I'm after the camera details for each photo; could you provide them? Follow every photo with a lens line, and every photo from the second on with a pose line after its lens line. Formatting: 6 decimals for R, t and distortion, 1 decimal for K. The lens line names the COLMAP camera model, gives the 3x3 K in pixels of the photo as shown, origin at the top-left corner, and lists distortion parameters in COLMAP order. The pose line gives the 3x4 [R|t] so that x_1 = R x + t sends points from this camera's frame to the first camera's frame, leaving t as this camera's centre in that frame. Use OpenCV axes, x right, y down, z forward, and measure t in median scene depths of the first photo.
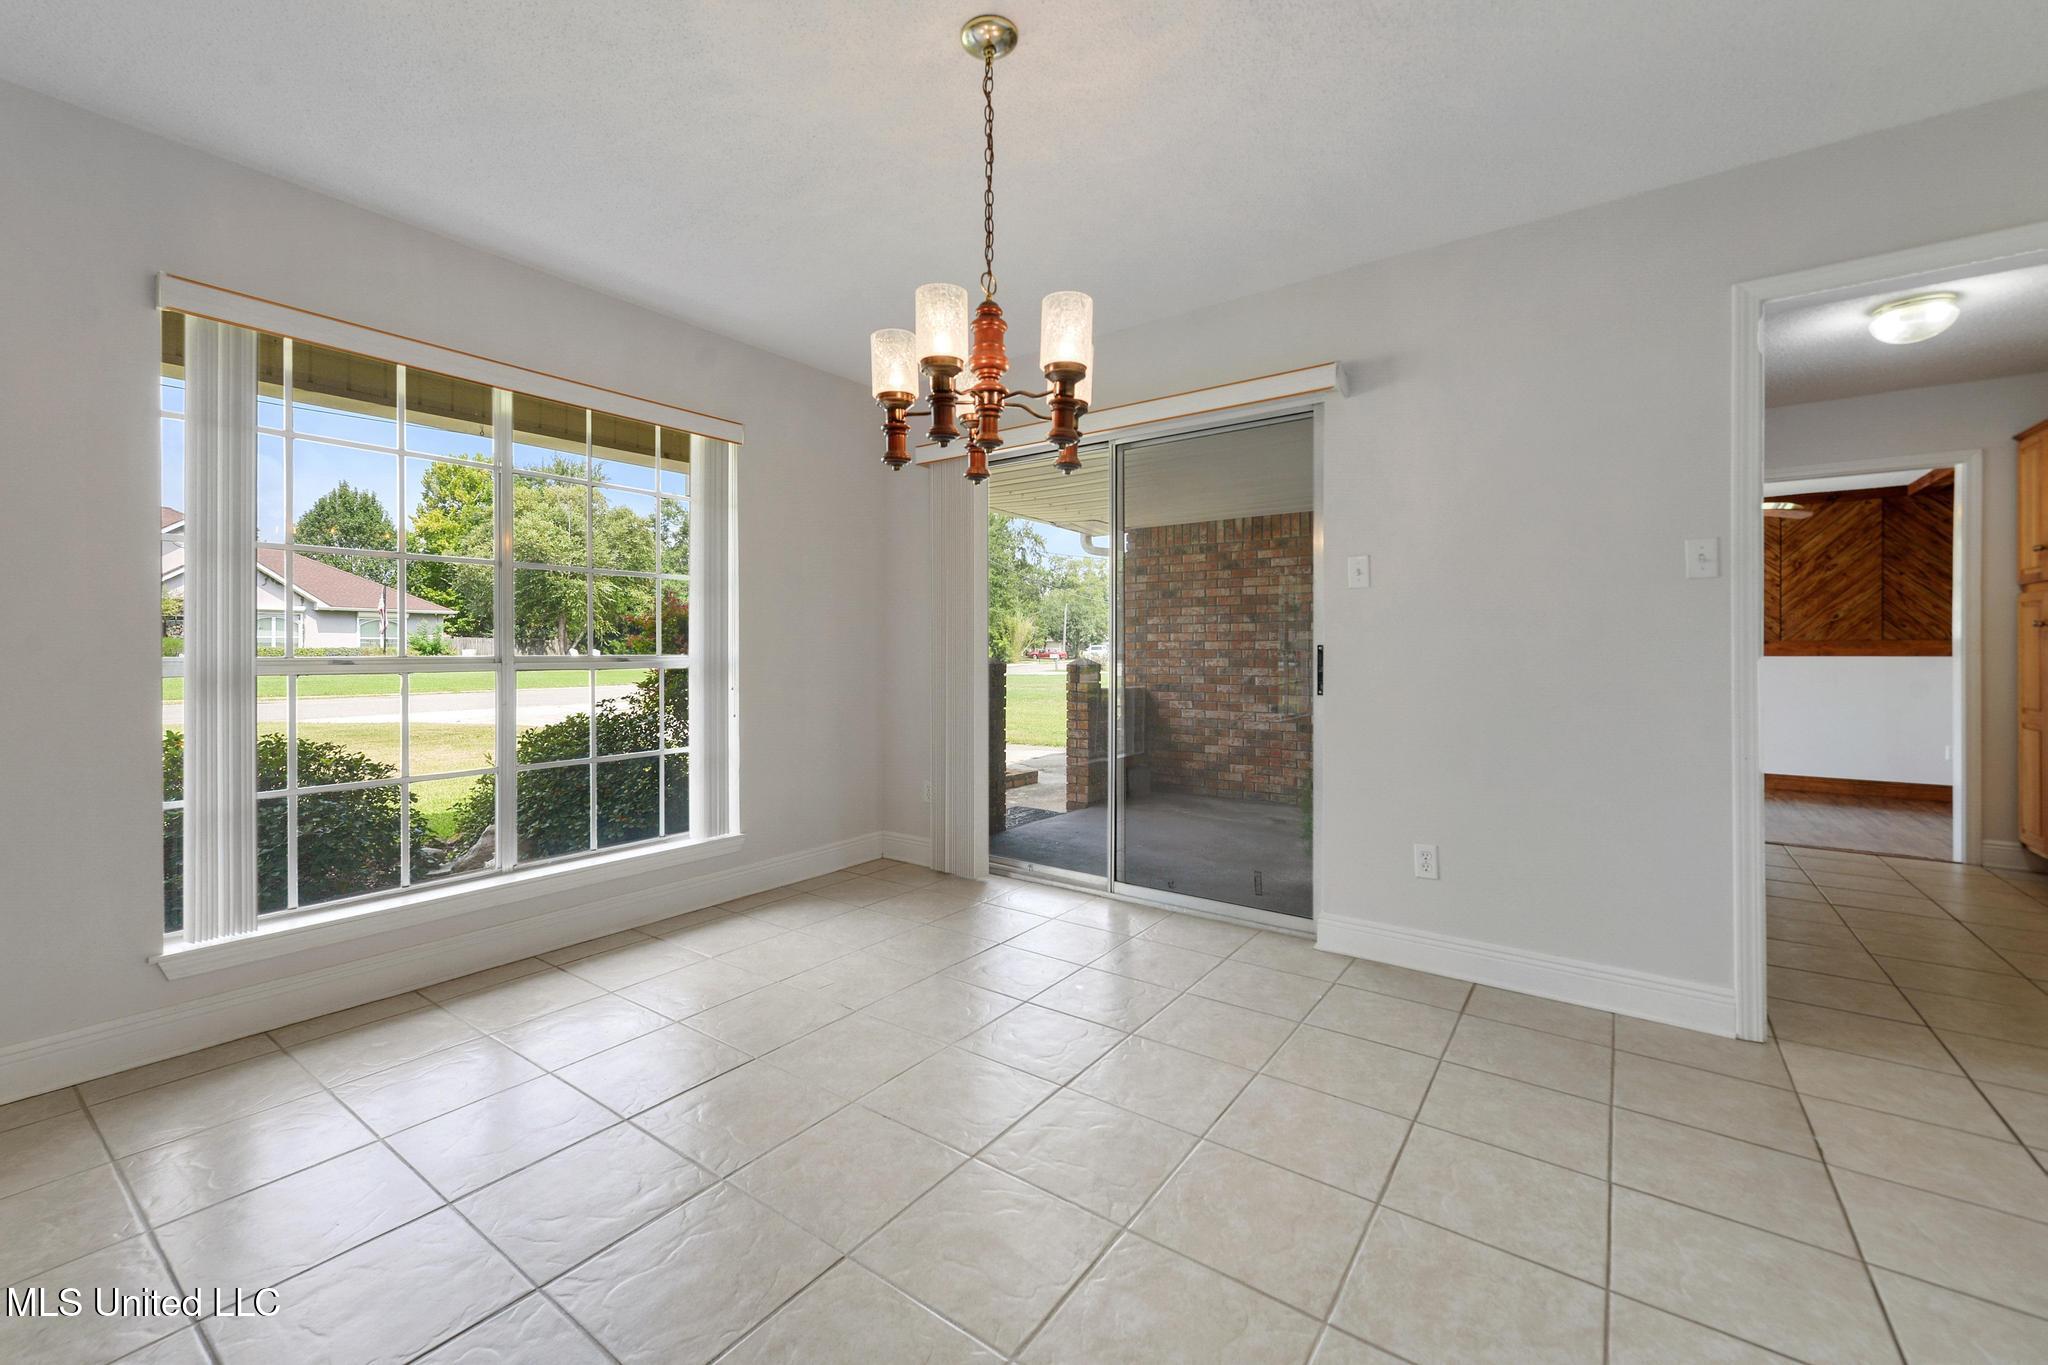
lens RADIAL K [[834.6, 0, 986.6], [0, 834.6, 649.8], [0, 0, 1]] dist [0.012032, 0.000330]
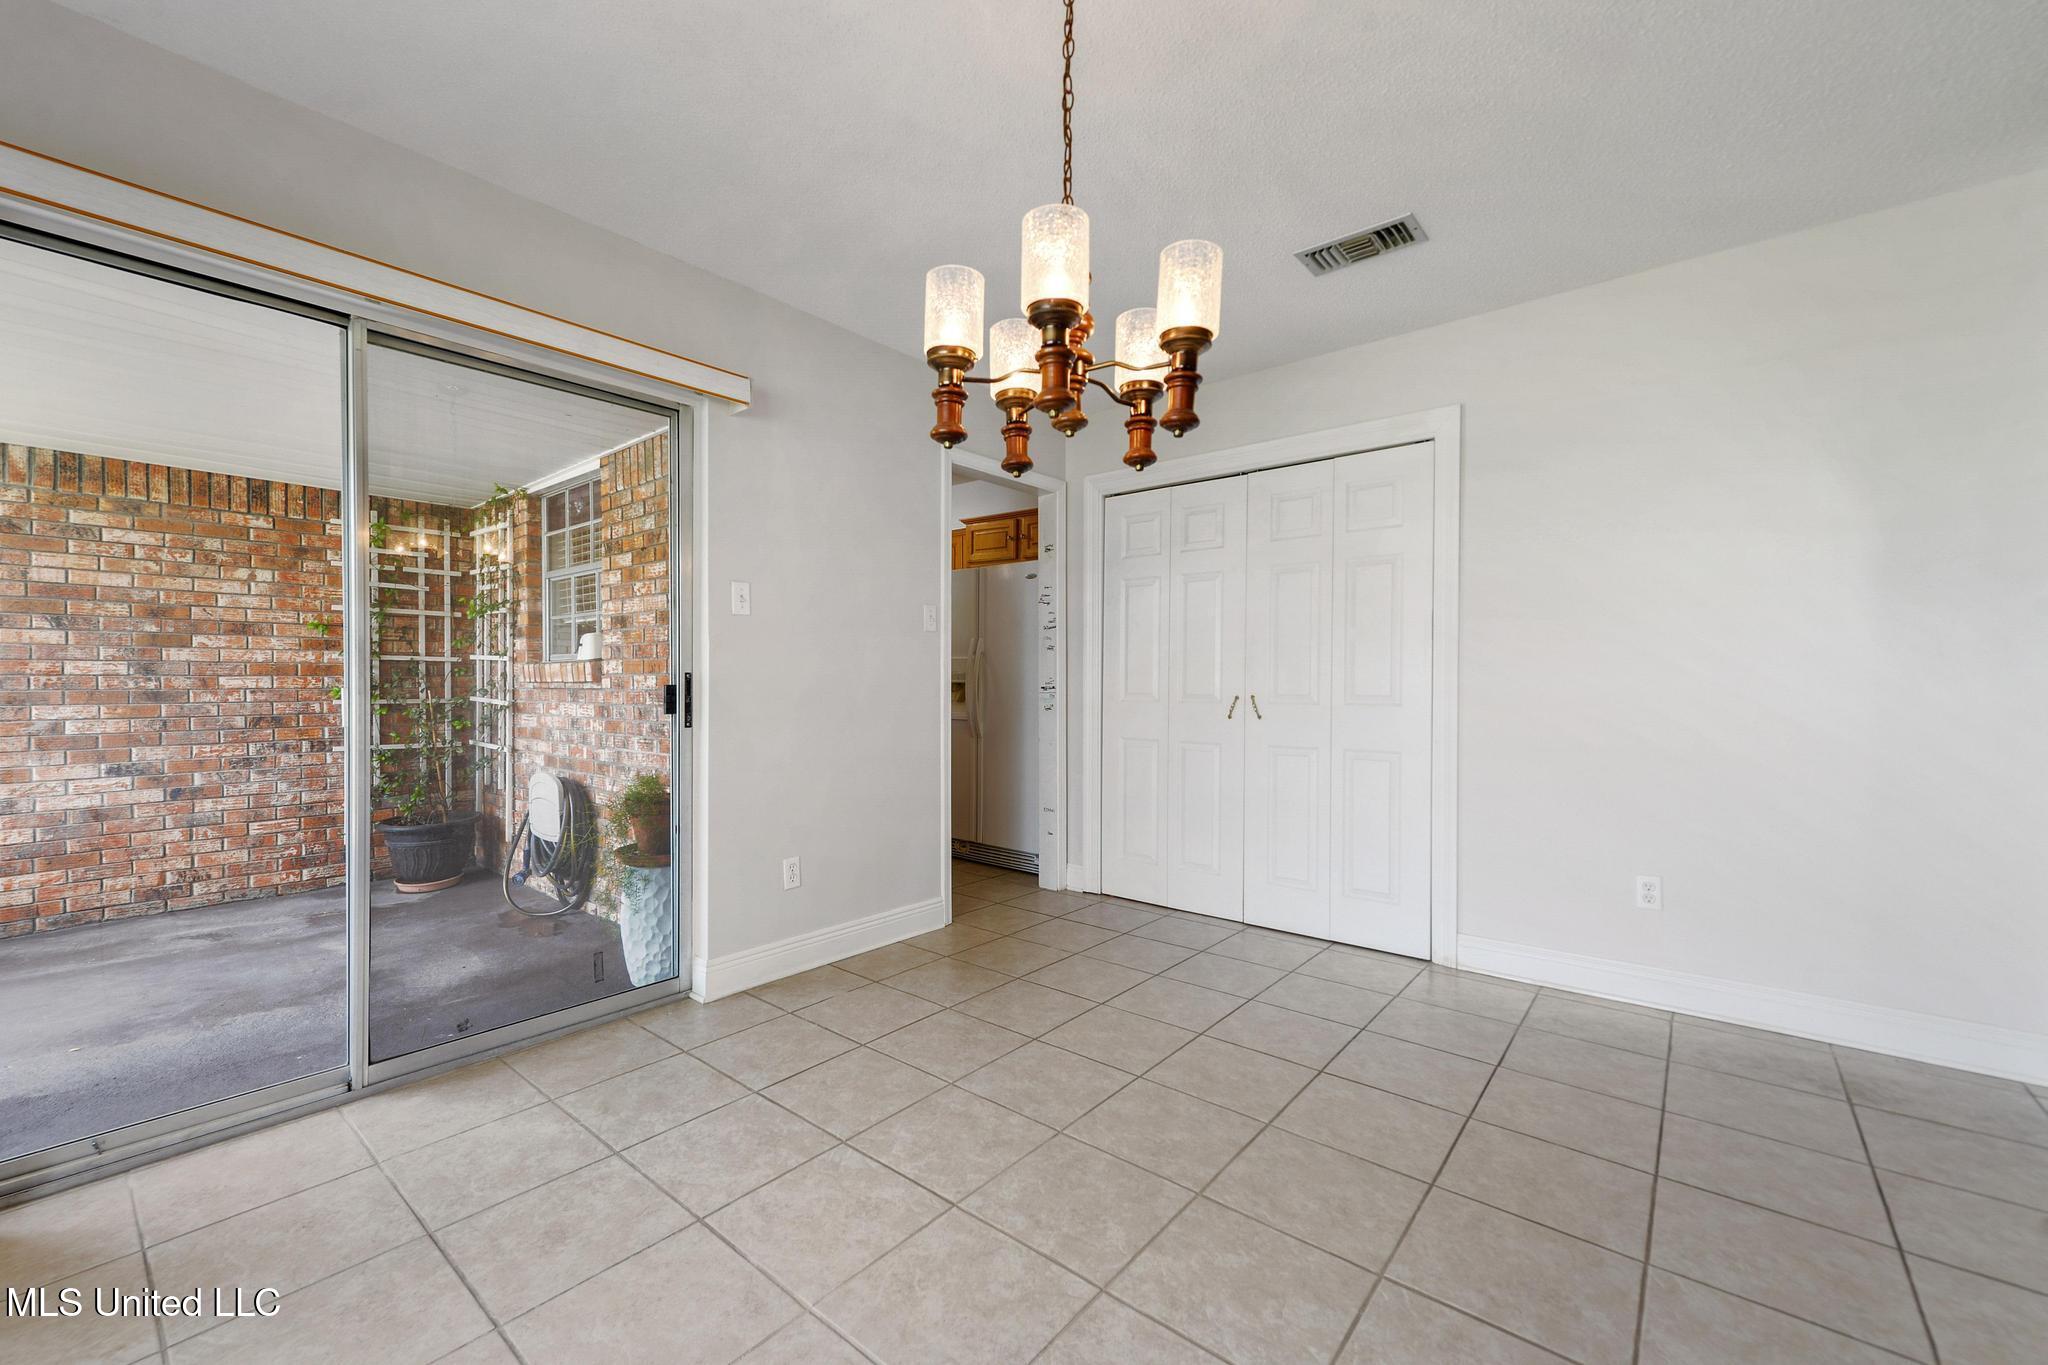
lens RADIAL K [[834.6, 0, 984.0], [0, 834.6, 694.9], [0, 0, 1]] dist [0.012032, 0.000330]
pose [[0.055517, -0.015687, 0.998334, -0.517296], [-0.004613, 0.999862, 0.015968, 0.002640], [-0.998447, -0.005492, 0.055437, 0.661958]]
